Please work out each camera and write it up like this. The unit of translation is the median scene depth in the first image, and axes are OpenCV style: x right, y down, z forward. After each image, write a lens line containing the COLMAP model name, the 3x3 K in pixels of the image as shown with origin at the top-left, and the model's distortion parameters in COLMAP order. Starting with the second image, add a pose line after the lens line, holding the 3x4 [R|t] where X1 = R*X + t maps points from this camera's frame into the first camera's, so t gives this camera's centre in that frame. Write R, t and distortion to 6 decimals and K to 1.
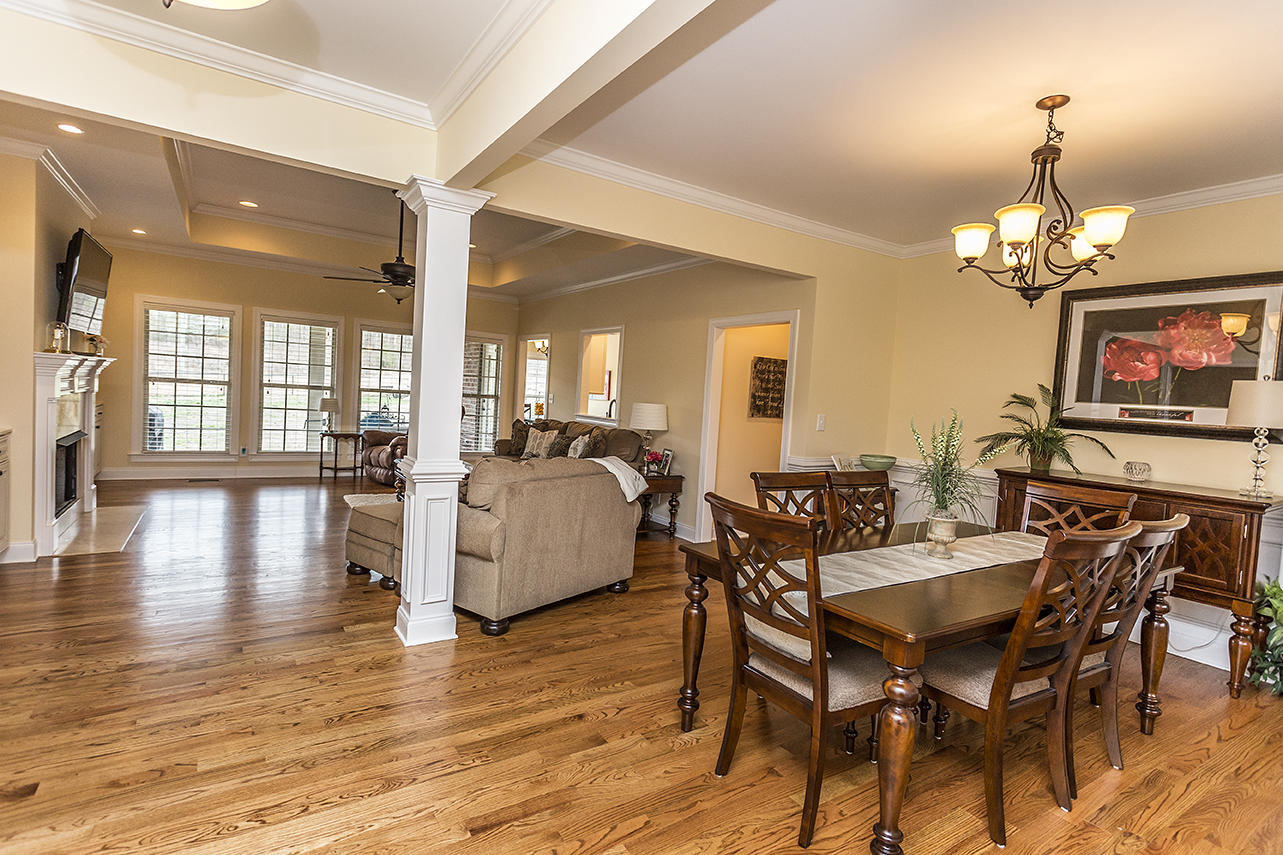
lens RADIAL K [[631.0, 0, 641.2], [0, 631.0, 428.1], [0, 0, 1]] dist [0.013834, 0.000406]
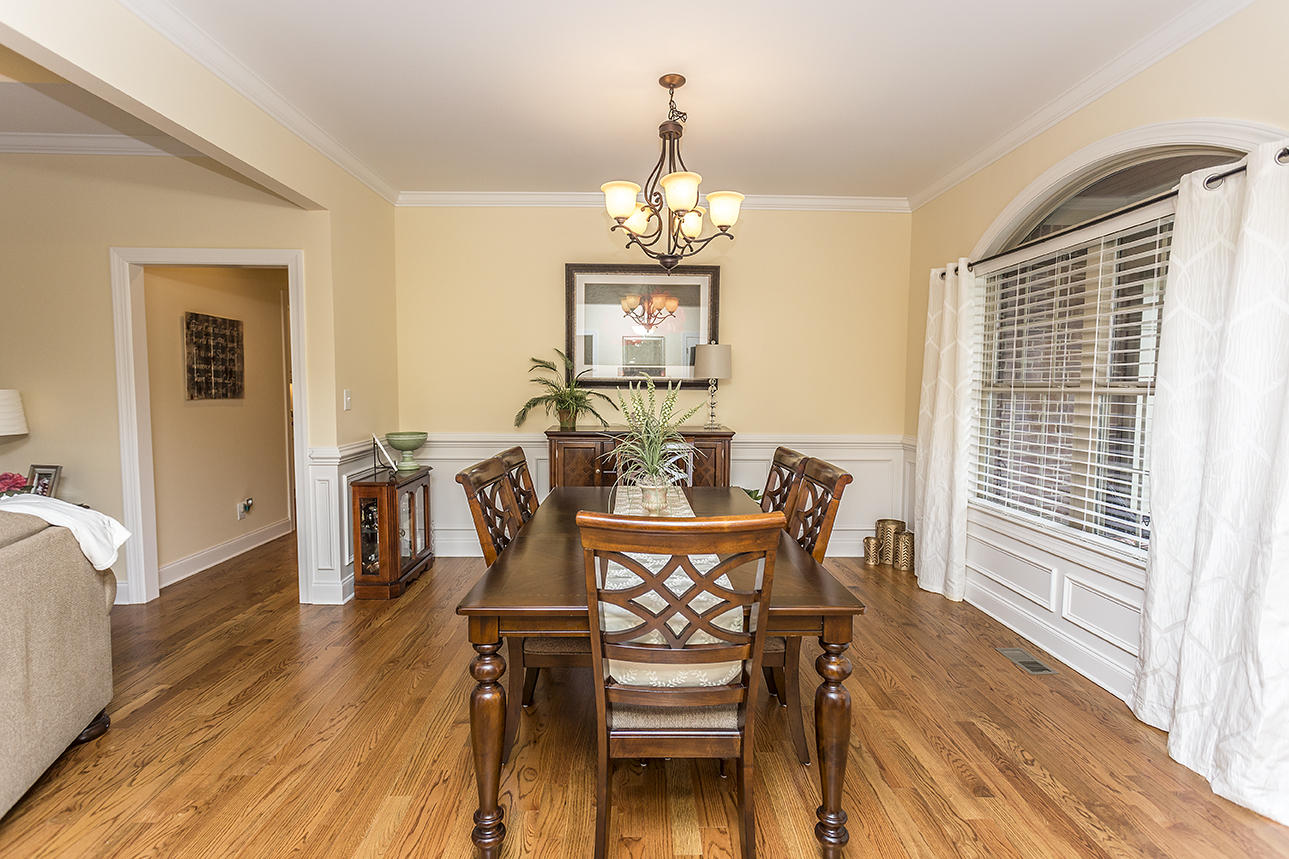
lens RADIAL K [[633.9, 0, 641.3], [0, 633.9, 429.7], [0, 0, 1]] dist [0.013834, 0.000406]
pose [[0.538142, -0.116765, 0.834727, -0.218968], [0.070073, 0.993127, 0.093747, -0.024421], [-0.839936, 0.008042, 0.542625, 0.308799]]
